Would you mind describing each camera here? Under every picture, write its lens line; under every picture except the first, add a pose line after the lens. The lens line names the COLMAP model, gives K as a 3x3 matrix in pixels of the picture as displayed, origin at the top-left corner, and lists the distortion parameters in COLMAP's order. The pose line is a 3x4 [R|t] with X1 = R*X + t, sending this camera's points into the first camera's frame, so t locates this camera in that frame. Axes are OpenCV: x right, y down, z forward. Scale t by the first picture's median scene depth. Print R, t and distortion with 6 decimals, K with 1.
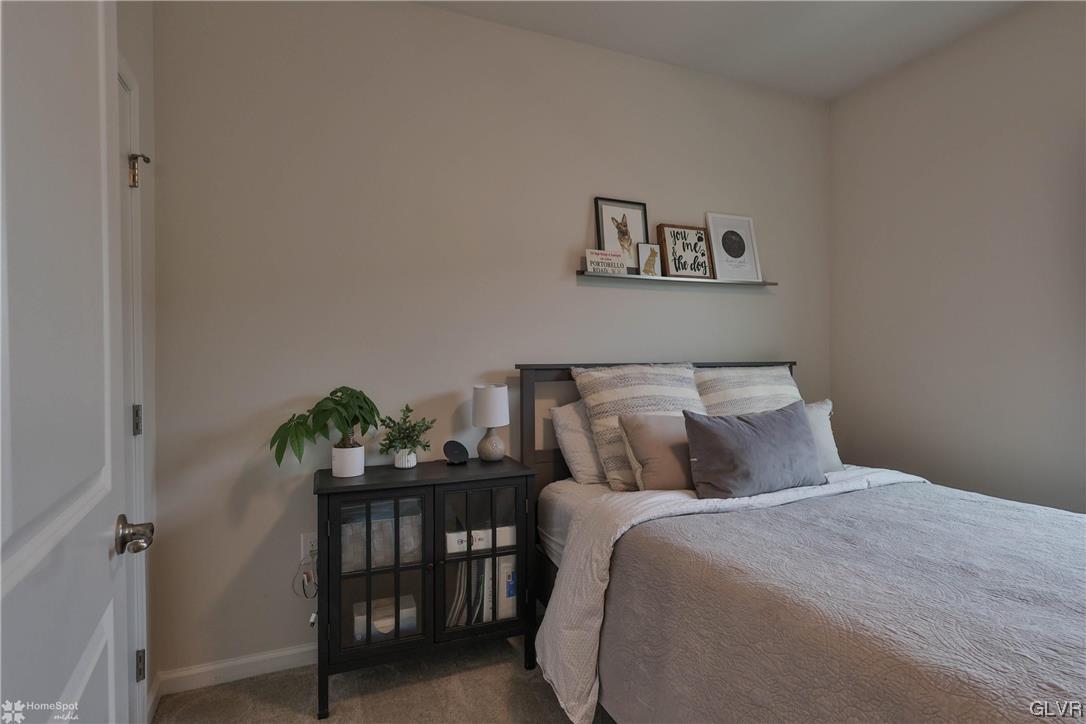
lens RADIAL K [[533.5, 0, 543.0], [0, 533.5, 362.0], [0, 0, 1]] dist [0.000026, -0.000506]
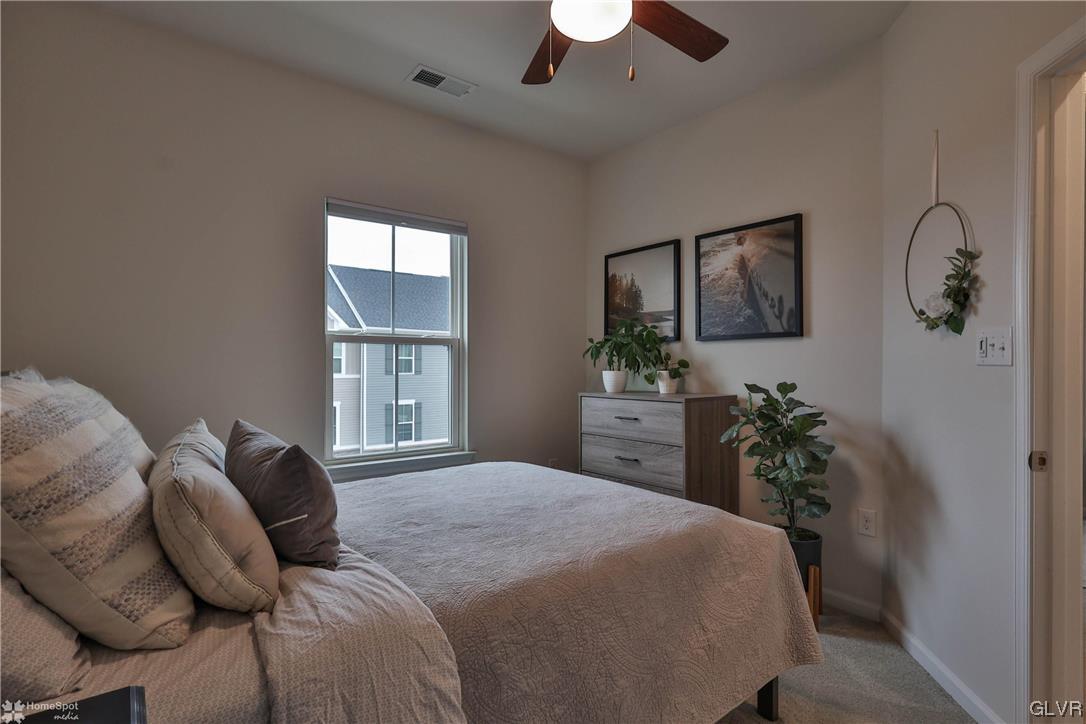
lens RADIAL K [[533.5, 0, 543.0], [0, 533.5, 362.0], [0, 0, 1]] dist [0.000026, -0.000506]
pose [[-0.267952, 0.014793, 0.963319, -0.588200], [0.000960, 0.999886, -0.015088, 0.001227], [-0.963432, -0.003118, -0.267935, 1.198385]]
